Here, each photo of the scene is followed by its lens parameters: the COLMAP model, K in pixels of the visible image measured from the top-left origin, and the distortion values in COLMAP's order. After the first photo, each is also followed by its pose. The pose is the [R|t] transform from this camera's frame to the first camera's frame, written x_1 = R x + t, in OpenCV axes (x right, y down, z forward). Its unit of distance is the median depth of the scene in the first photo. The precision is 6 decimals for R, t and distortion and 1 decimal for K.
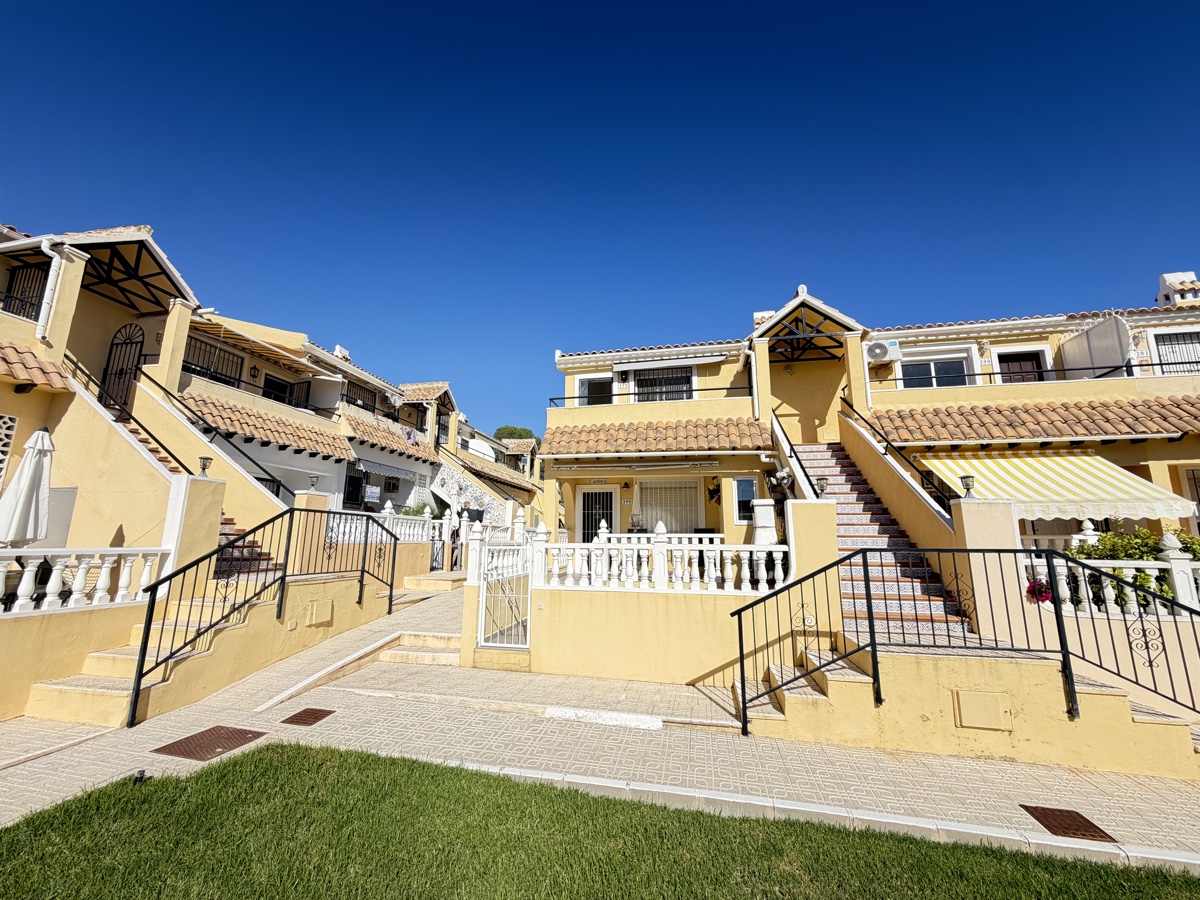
lens RADIAL K [[477.1, 0, 597.8], [0, 477.1, 453.0], [0, 0, 1]] dist [0.000623, -0.000150]
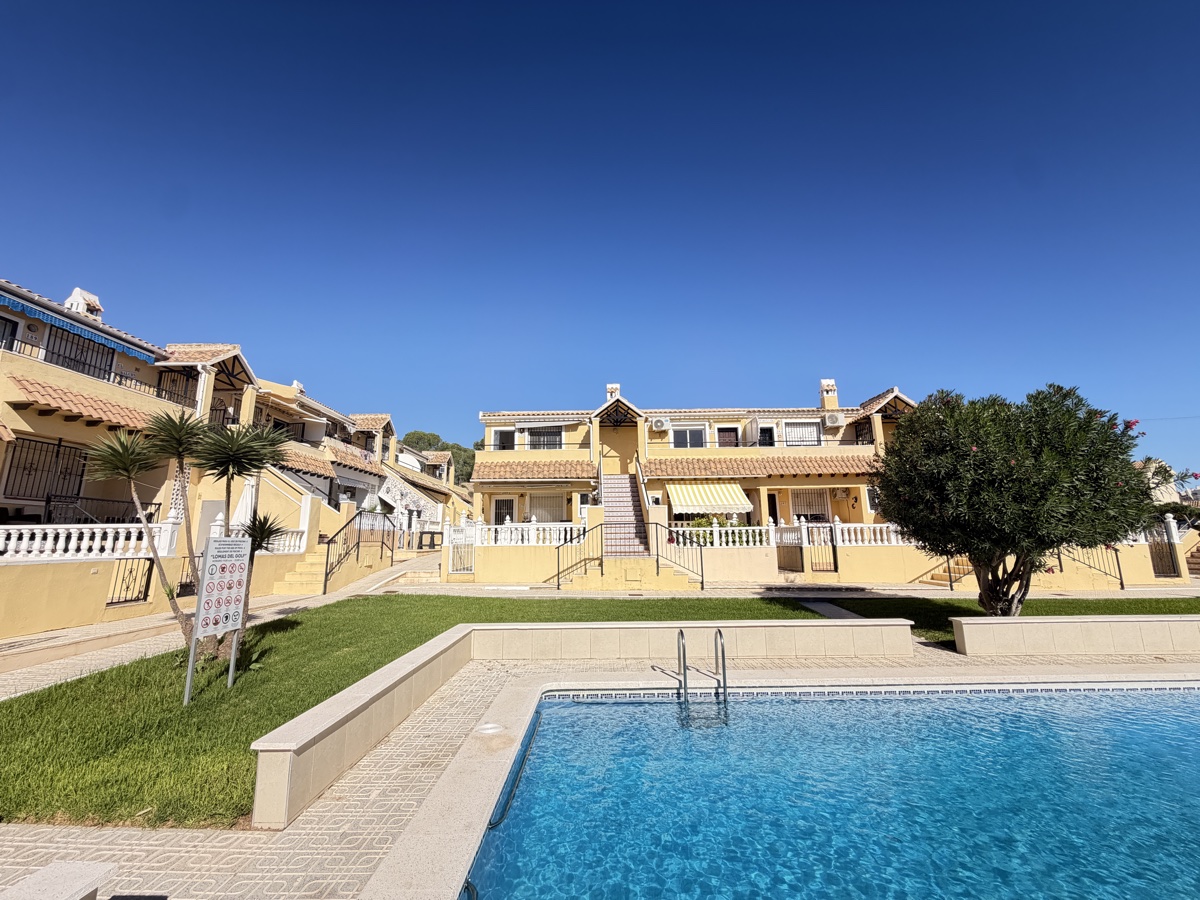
lens RADIAL K [[477.1, 0, 597.8], [0, 477.1, 453.0], [0, 0, 1]] dist [0.000623, -0.000150]
pose [[0.979799, 0.017821, 0.199188, -0.015796], [-0.018449, 0.999829, 0.001297, -0.089099], [-0.199131, -0.004946, 0.979960, -0.704529]]
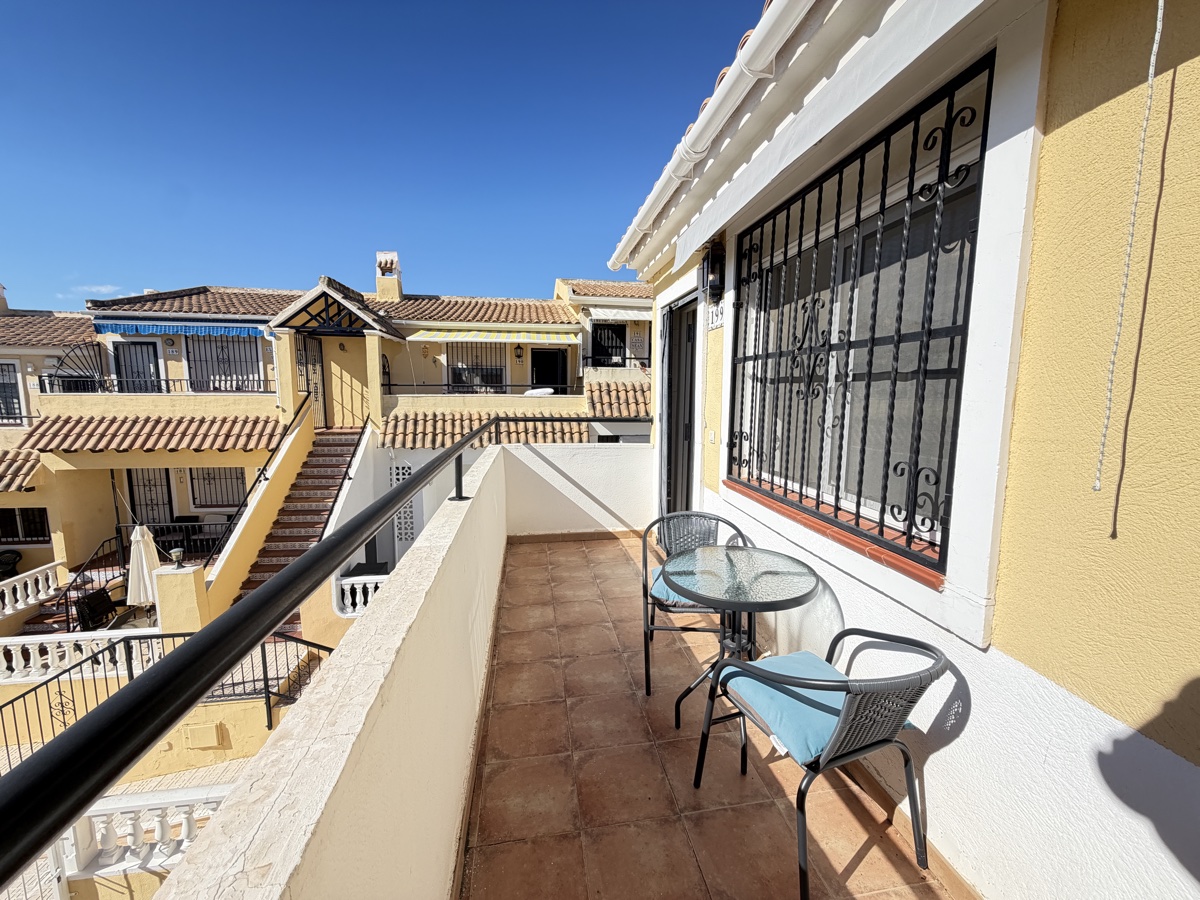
lens RADIAL K [[477.1, 0, 597.8], [0, 477.1, 453.0], [0, 0, 1]] dist [0.000623, -0.000150]
pose [[0.354763, 0.109116, -0.928567, 0.274364], [0.168136, 0.969529, 0.178167, -0.128839], [0.919714, -0.219332, 0.325606, 0.874593]]
